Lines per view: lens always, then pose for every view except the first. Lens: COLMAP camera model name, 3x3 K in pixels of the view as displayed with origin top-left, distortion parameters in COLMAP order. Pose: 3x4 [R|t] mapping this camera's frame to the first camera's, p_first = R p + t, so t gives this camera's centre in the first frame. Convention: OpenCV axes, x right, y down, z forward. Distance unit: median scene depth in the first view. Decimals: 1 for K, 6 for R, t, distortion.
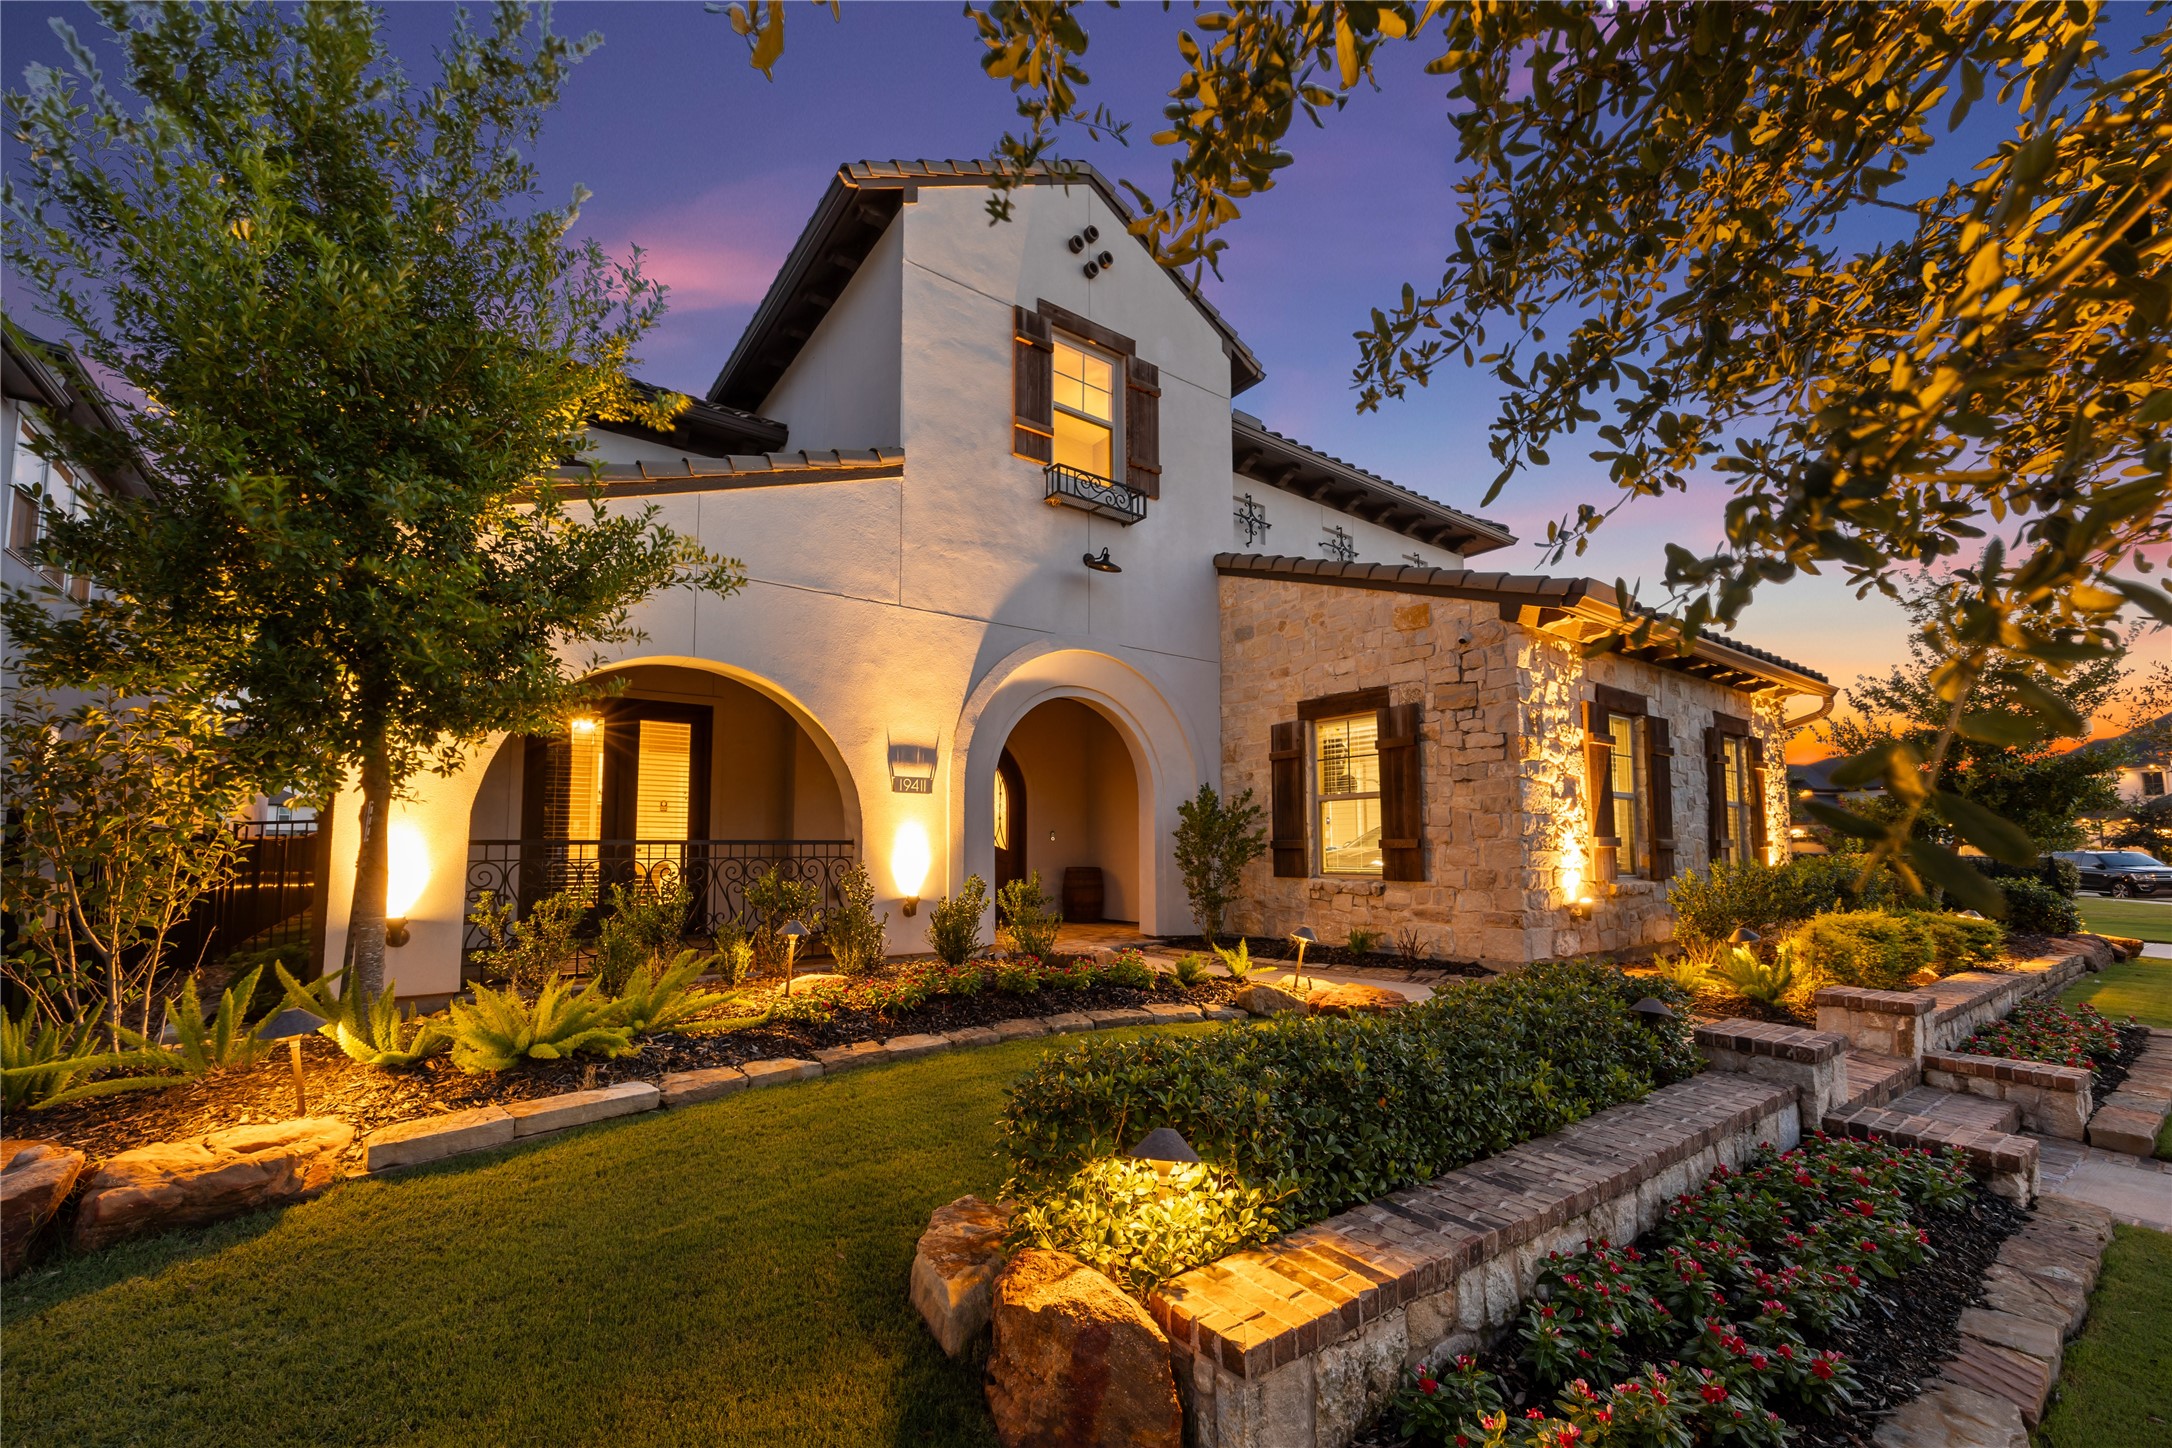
lens RADIAL K [[867.1, 0, 1086.7], [0, 867.1, 794.2], [0, 0, 1]] dist [-0.000053, 0.000013]
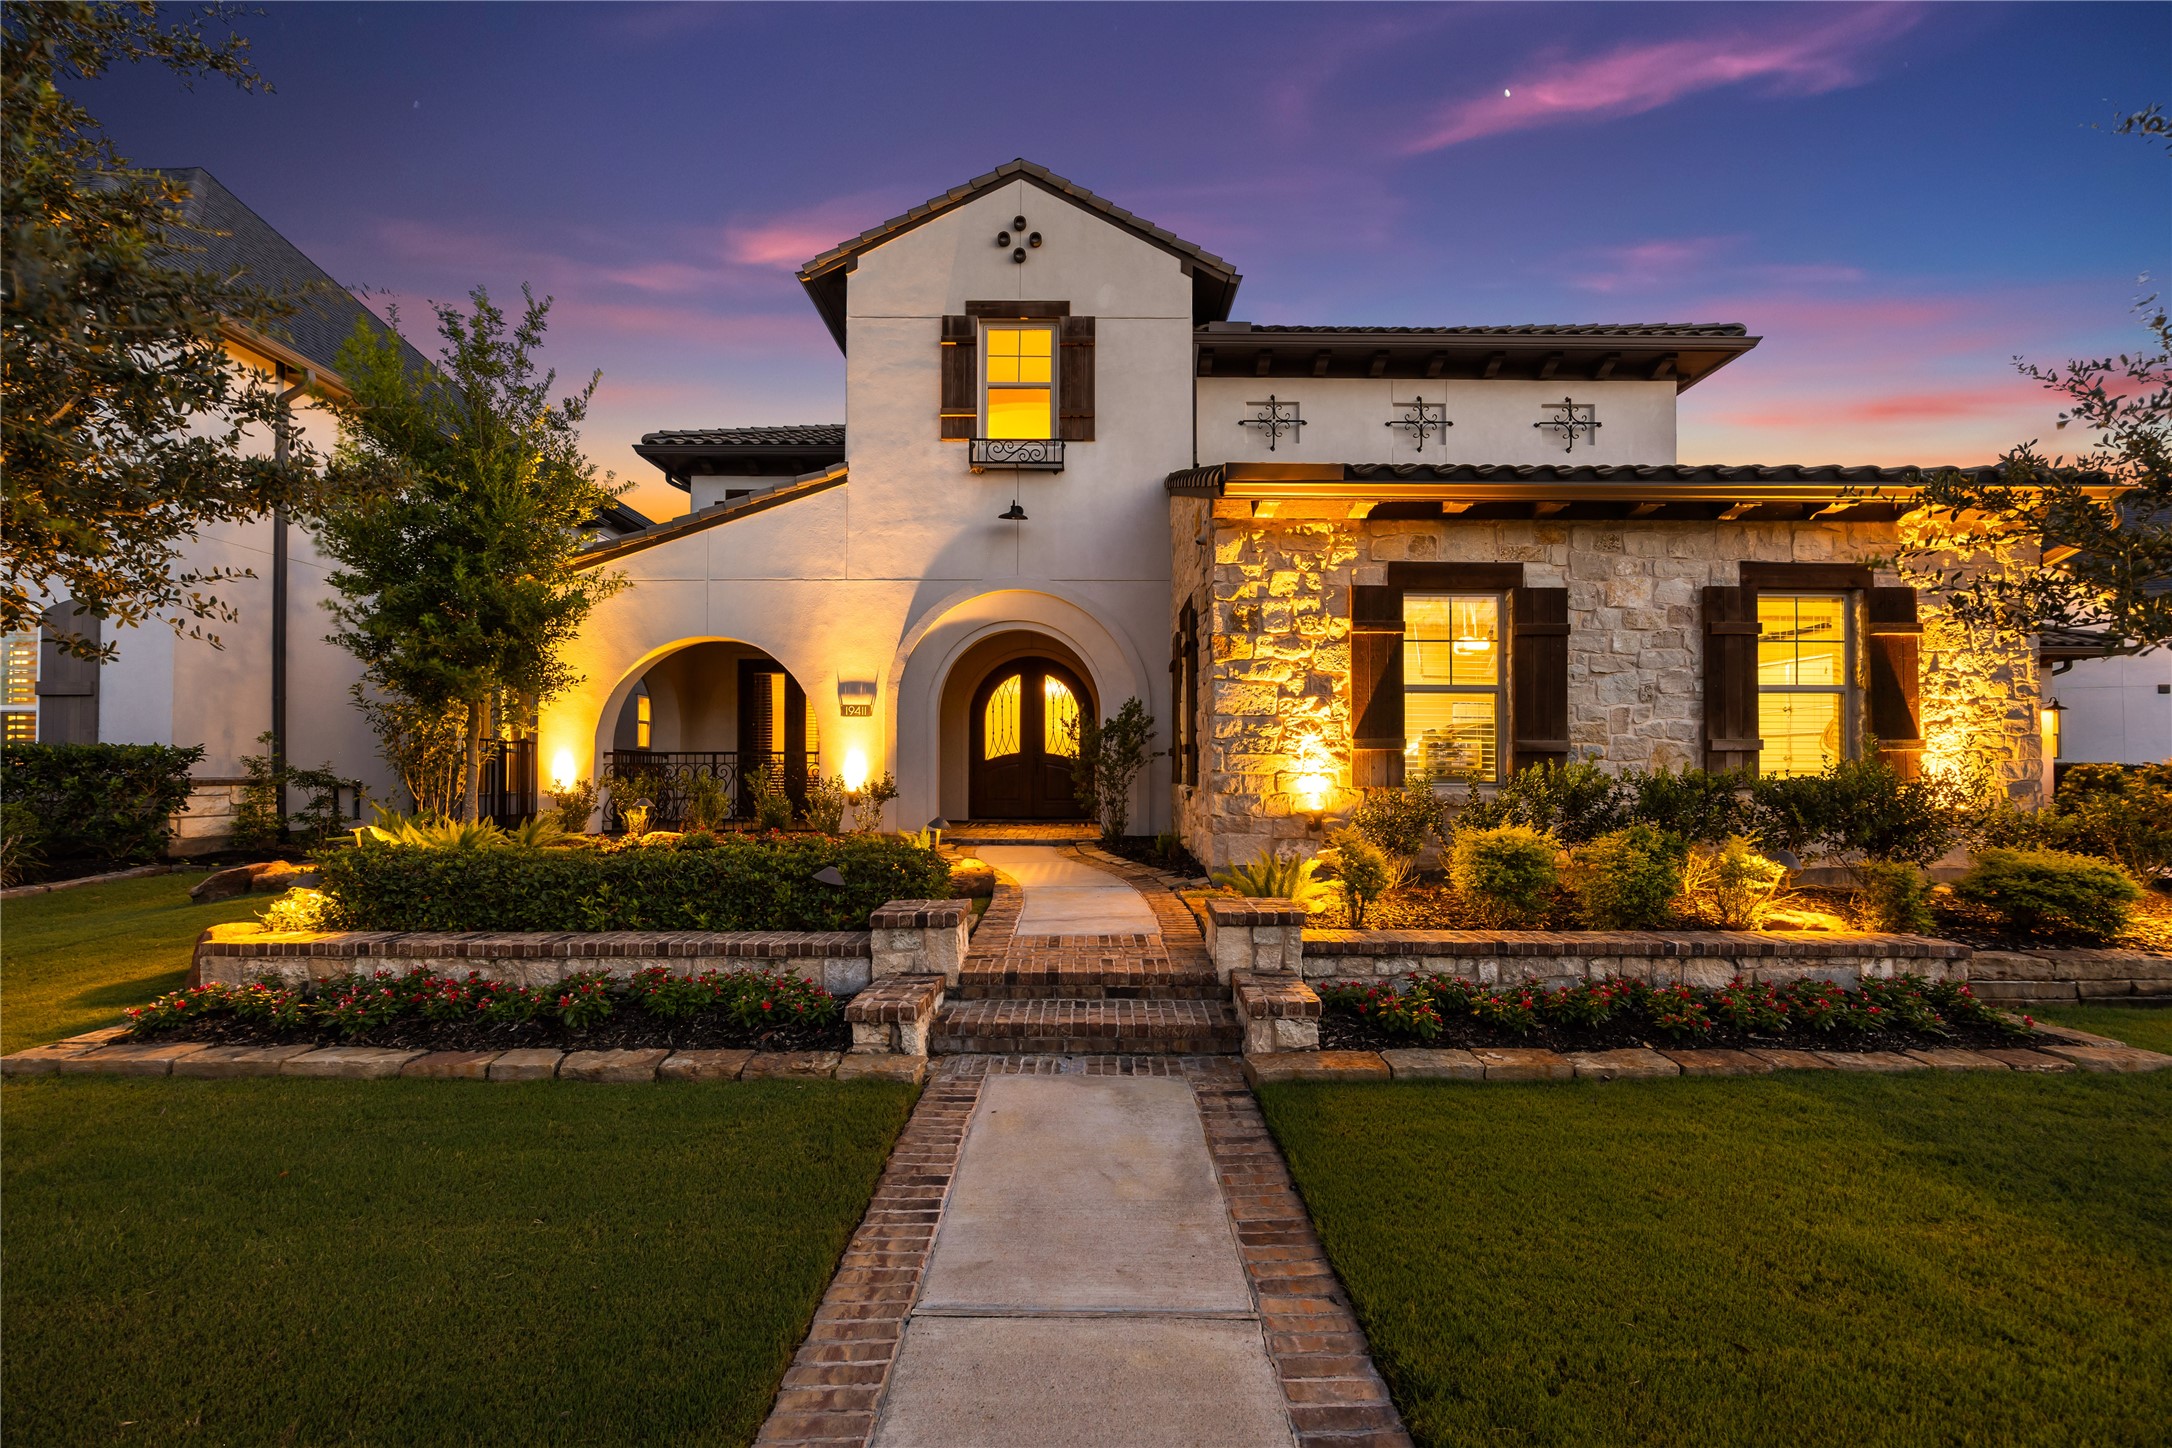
lens RADIAL K [[843.7, 0, 1087.0], [0, 843.7, 761.0], [0, 0, 1]] dist [-0.010194, -0.000033]
pose [[0.808208, -0.004104, -0.588883, 0.800181], [0.036835, 0.998370, 0.043596, 0.022385], [0.587744, -0.056926, 0.807042, 0.123357]]
